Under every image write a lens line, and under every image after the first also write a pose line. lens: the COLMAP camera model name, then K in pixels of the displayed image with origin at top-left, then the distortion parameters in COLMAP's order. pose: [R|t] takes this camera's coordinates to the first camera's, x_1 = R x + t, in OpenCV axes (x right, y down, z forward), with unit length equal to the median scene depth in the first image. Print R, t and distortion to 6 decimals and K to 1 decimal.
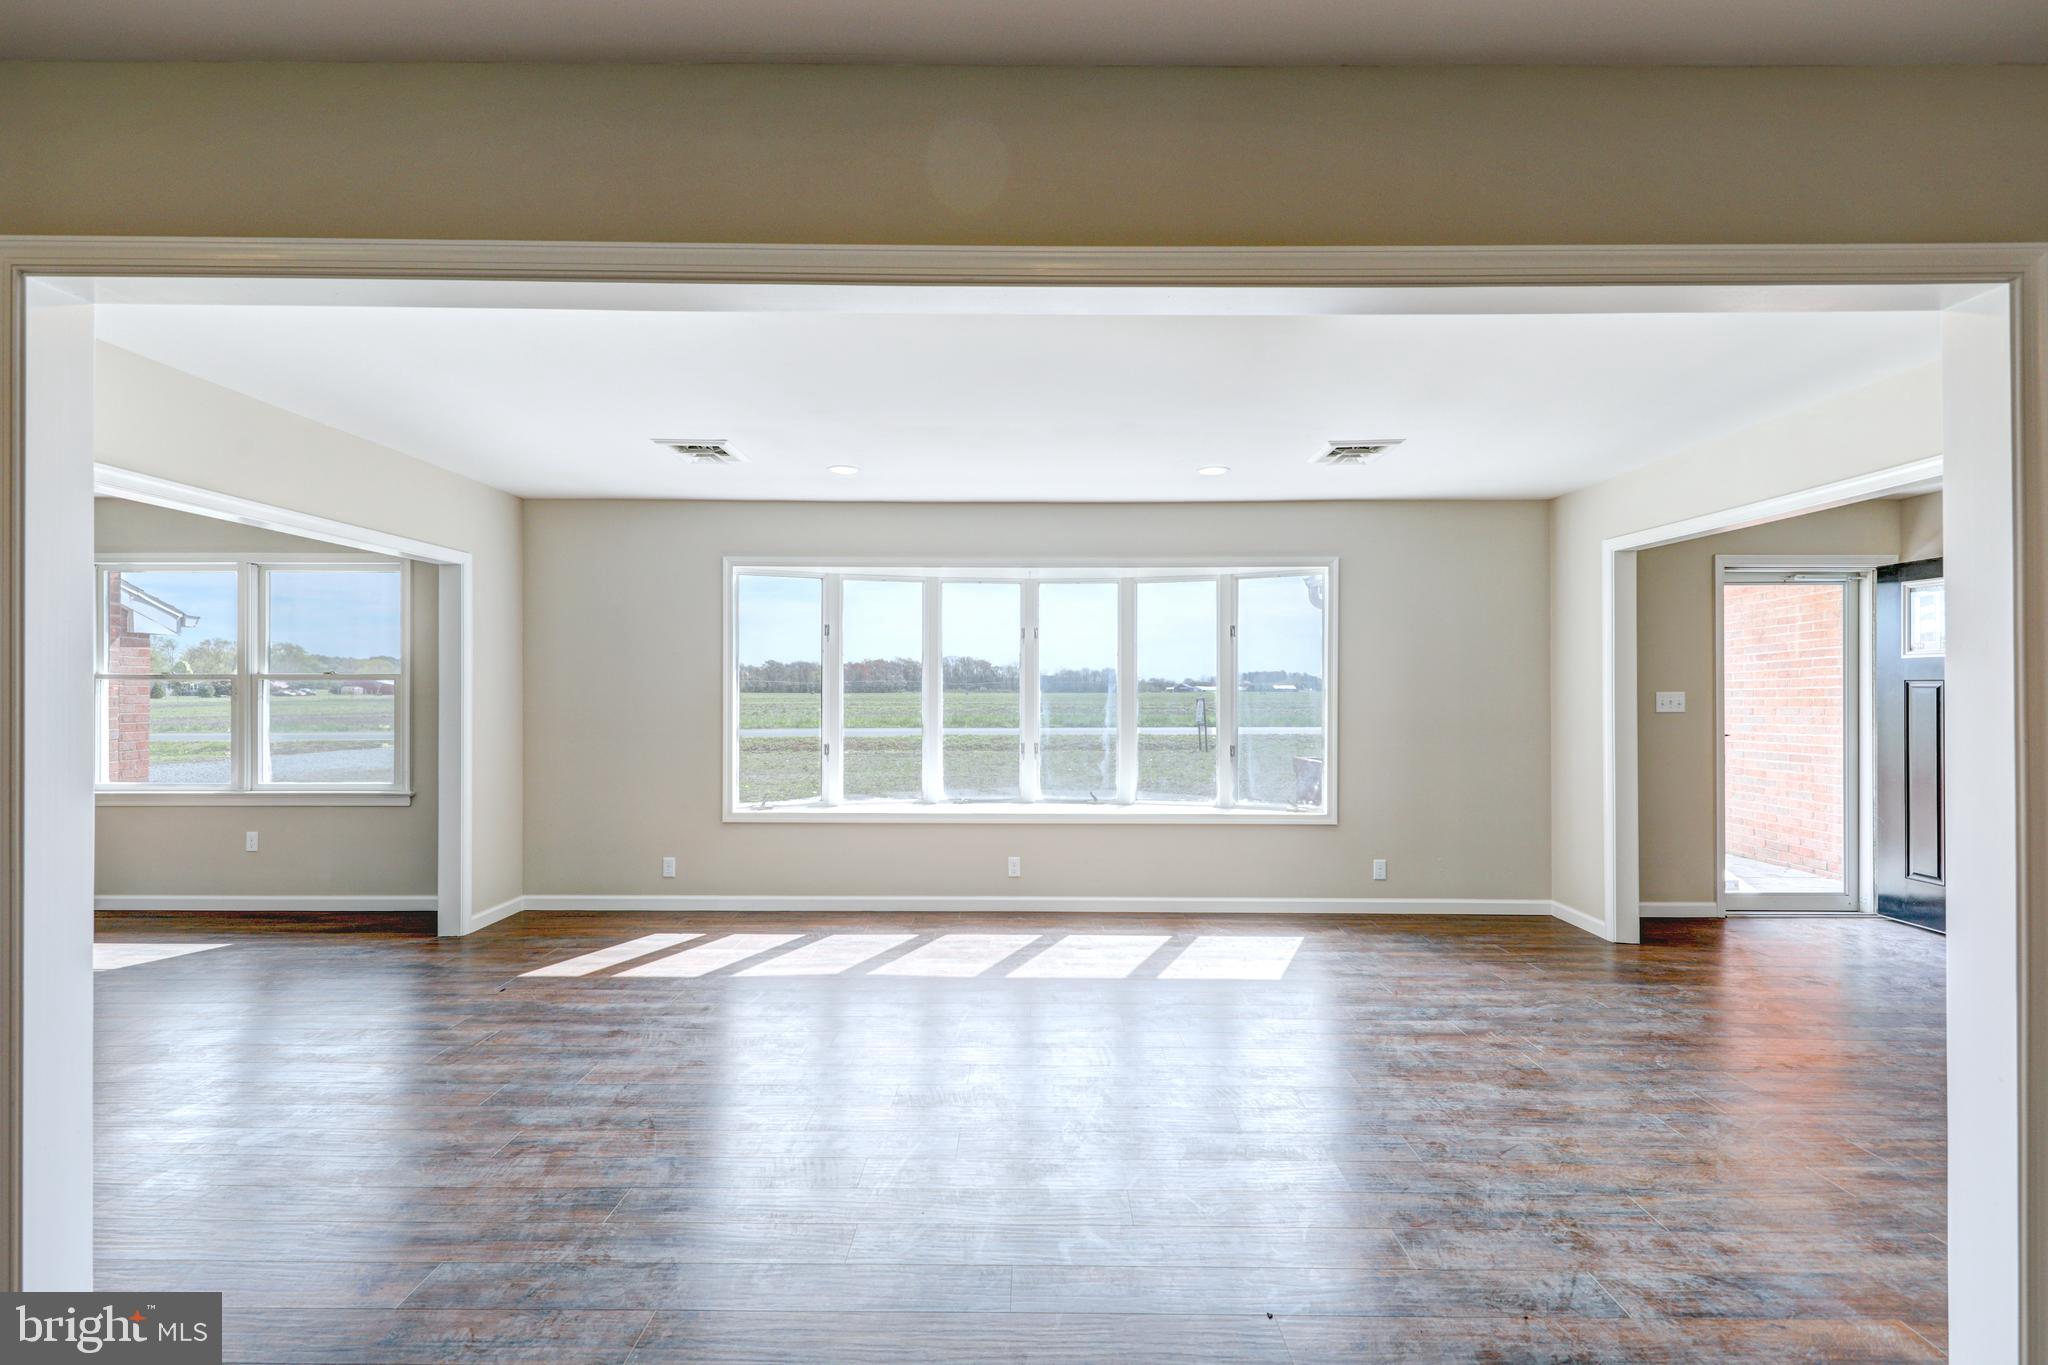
lens RADIAL K [[906.5, 0, 1024.0], [0, 906.5, 682.5], [0, 0, 1]] dist [0.001899, -0.000457]
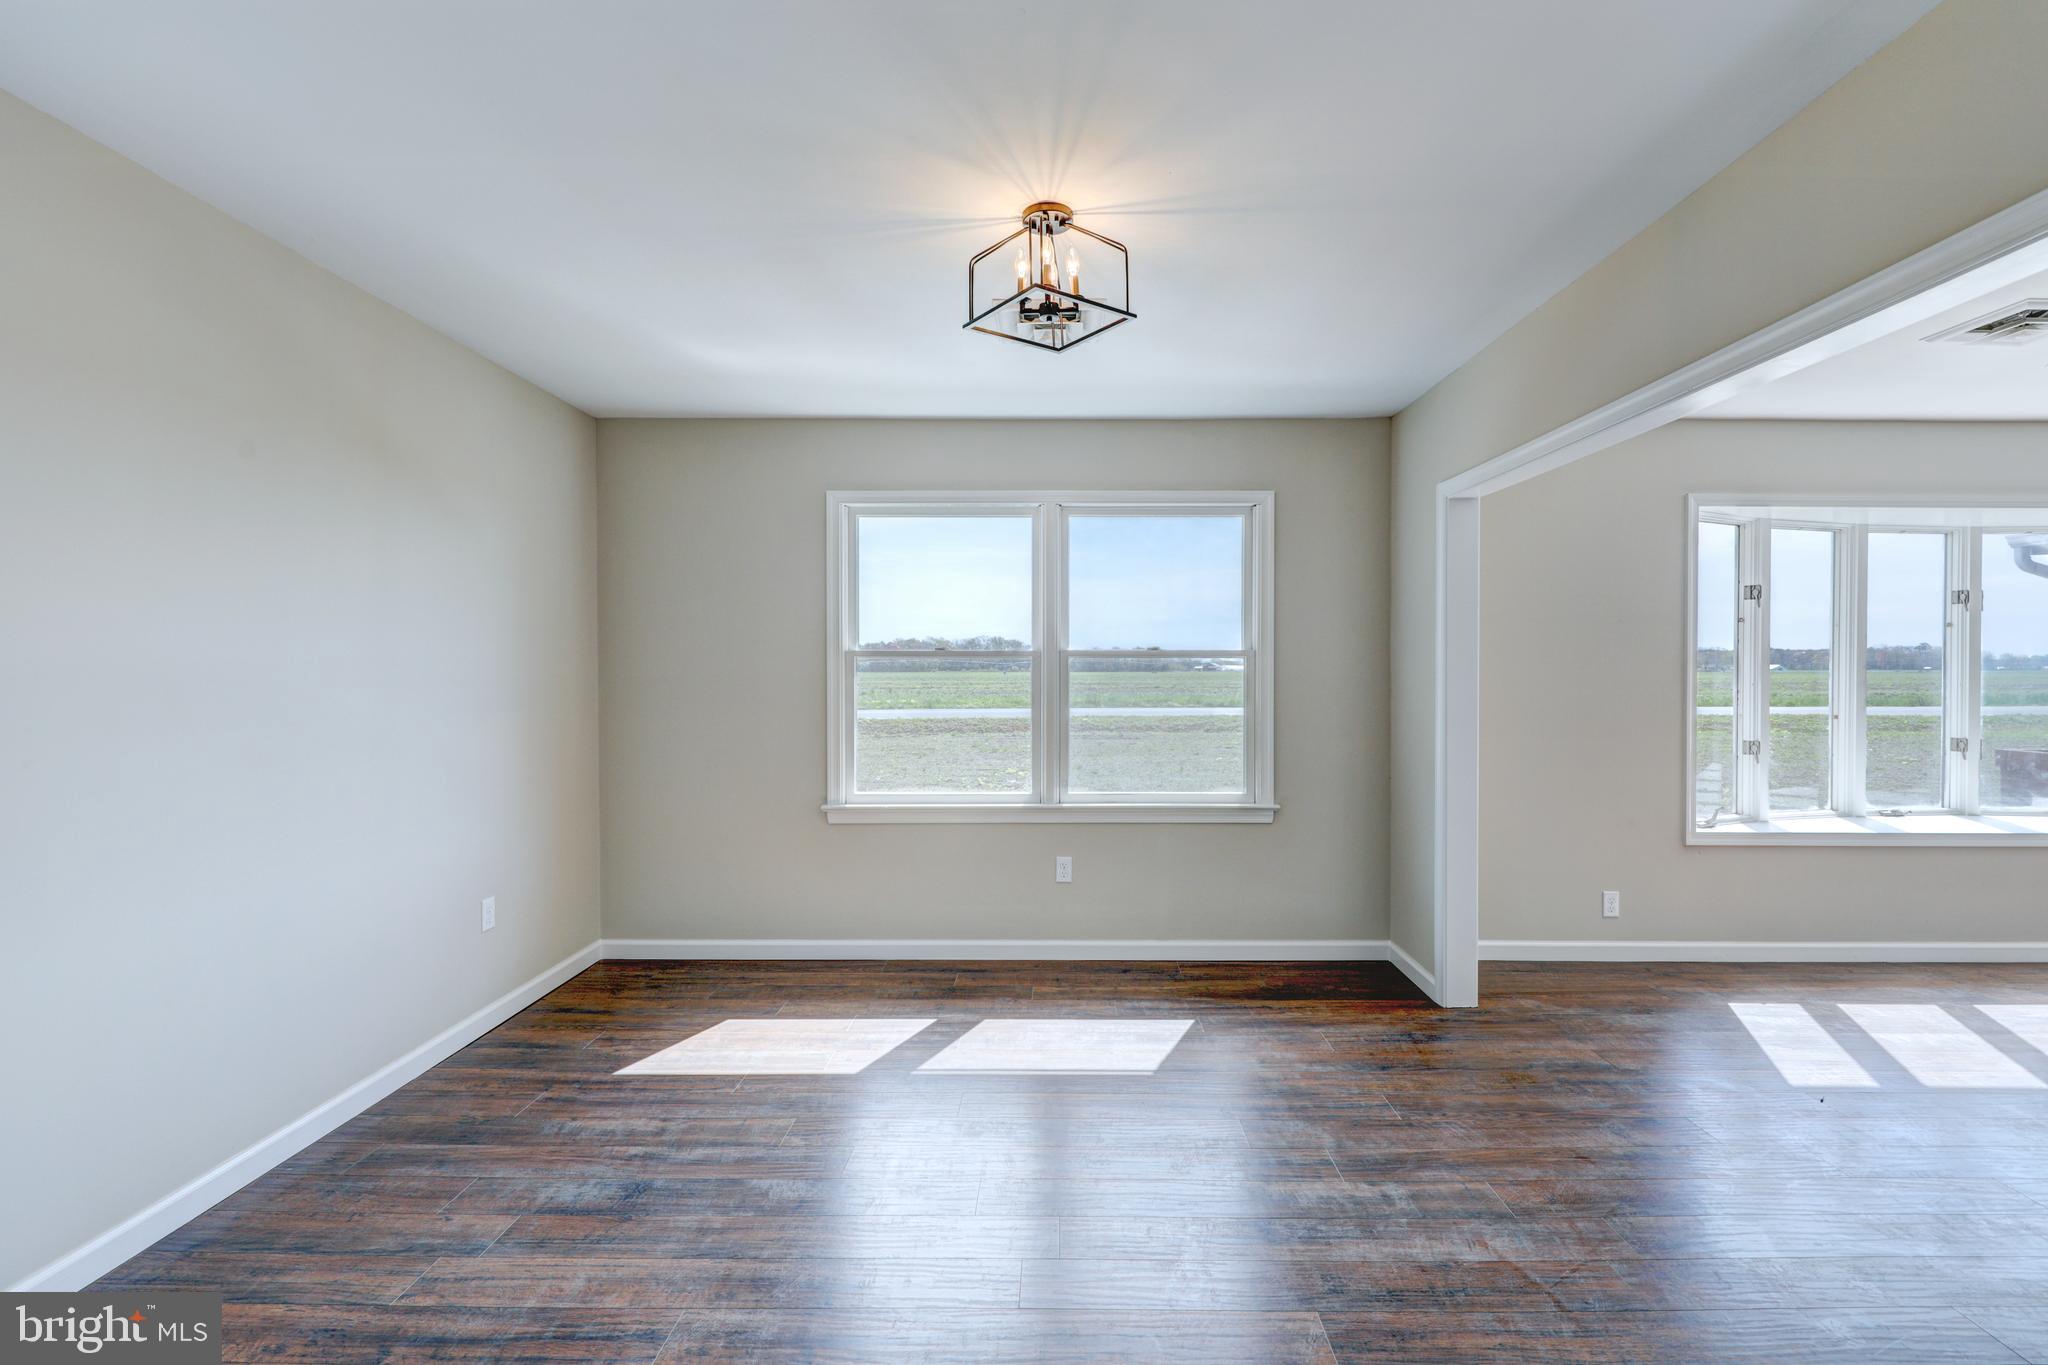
lens RADIAL K [[889.6, 0, 1054.0], [0, 889.6, 673.6], [0, 0, 1]] dist [0.022242, -0.012033]
pose [[0.999966, -0.000902, 0.008184, -0.878746], [0.000792, 0.999908, 0.013532, -0.000748], [-0.008196, -0.013525, 0.999875, 0.255834]]
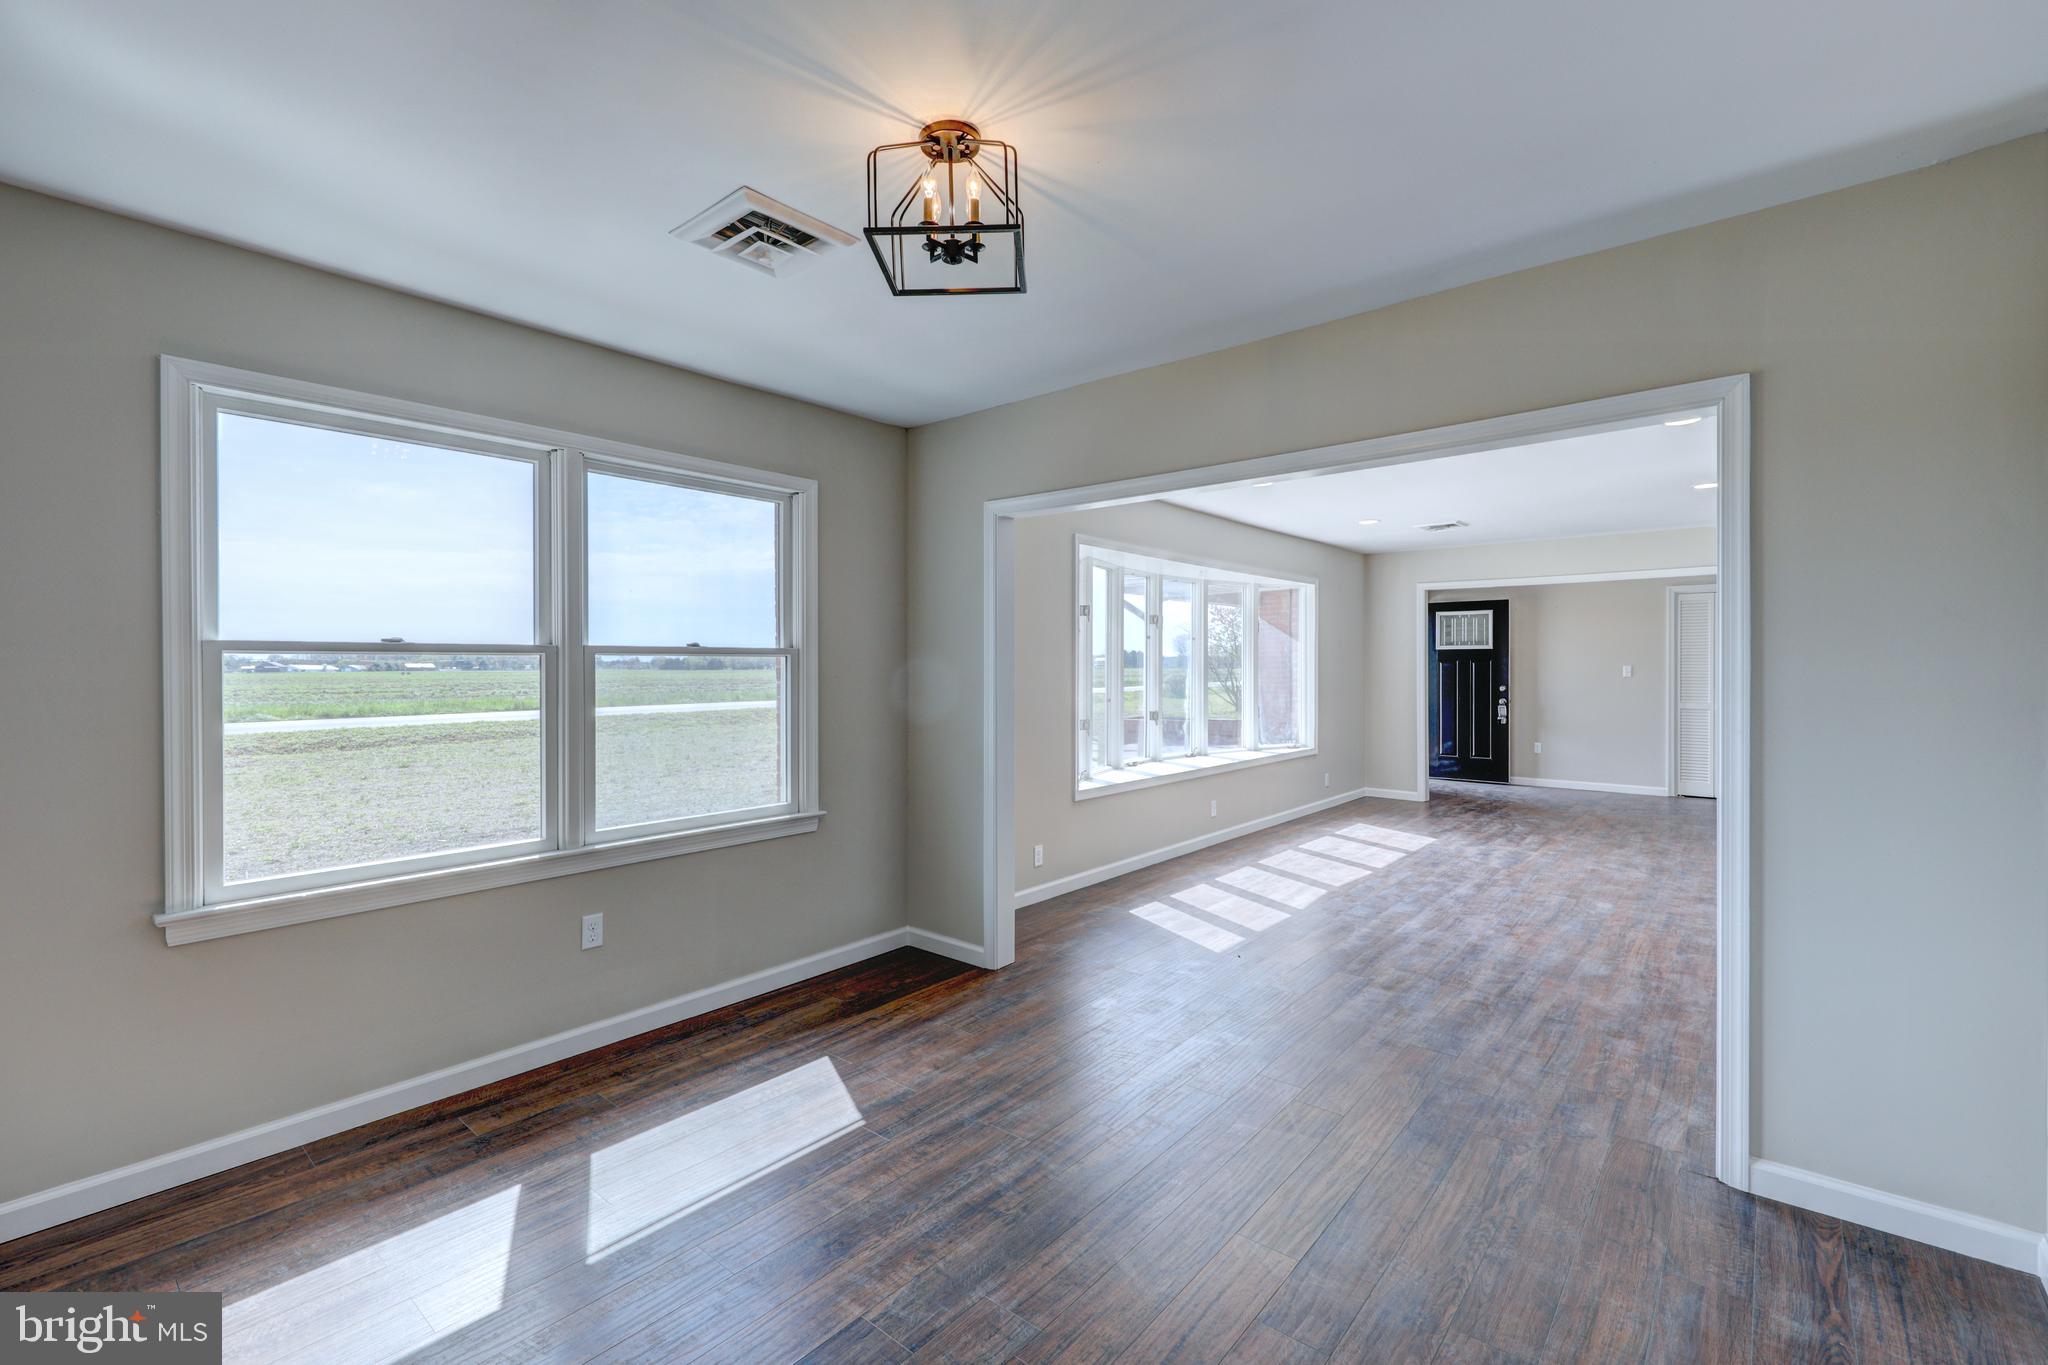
lens RADIAL K [[893.4, 0, 1027.4], [0, 893.4, 670.3], [0, 0, 1]] dist [0.007719, -0.000141]
pose [[0.631599, -0.007512, 0.775259, -1.138287], [-0.001128, 0.999943, 0.010609, -0.000537], [-0.775295, -0.007575, 0.631554, 0.424823]]
